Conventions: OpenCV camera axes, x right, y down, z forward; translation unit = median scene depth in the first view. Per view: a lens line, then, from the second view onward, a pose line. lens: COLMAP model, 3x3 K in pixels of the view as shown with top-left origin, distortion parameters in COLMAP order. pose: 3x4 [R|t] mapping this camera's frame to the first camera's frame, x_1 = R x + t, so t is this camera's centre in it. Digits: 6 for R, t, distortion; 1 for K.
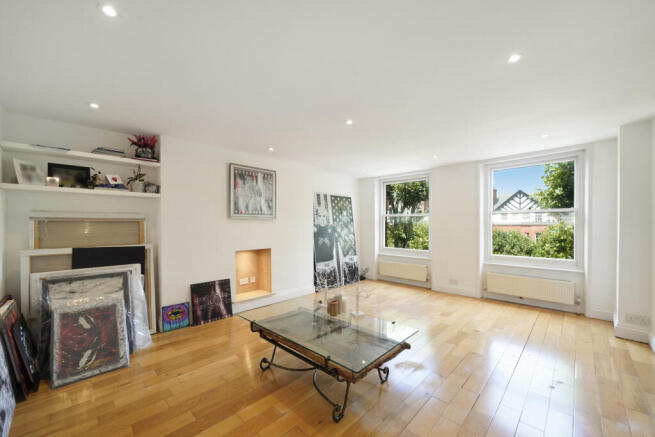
lens RADIAL K [[260.9, 0, 327.7], [0, 260.9, 222.6], [0, 0, 1]] dist [0.002314, 0.000352]
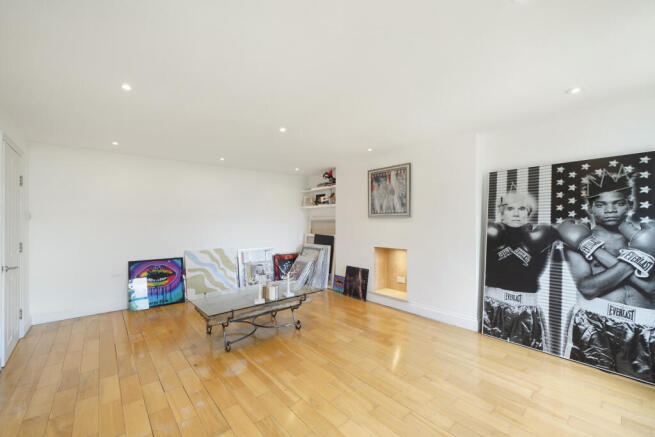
lens RADIAL K [[260.9, 0, 327.7], [0, 260.9, 222.6], [0, 0, 1]] dist [0.002314, 0.000352]
pose [[-0.086682, -0.006605, -0.996214, 0.723766], [-0.000452, 0.999978, -0.006590, 0.011037], [0.996236, -0.000121, -0.086683, 0.825277]]
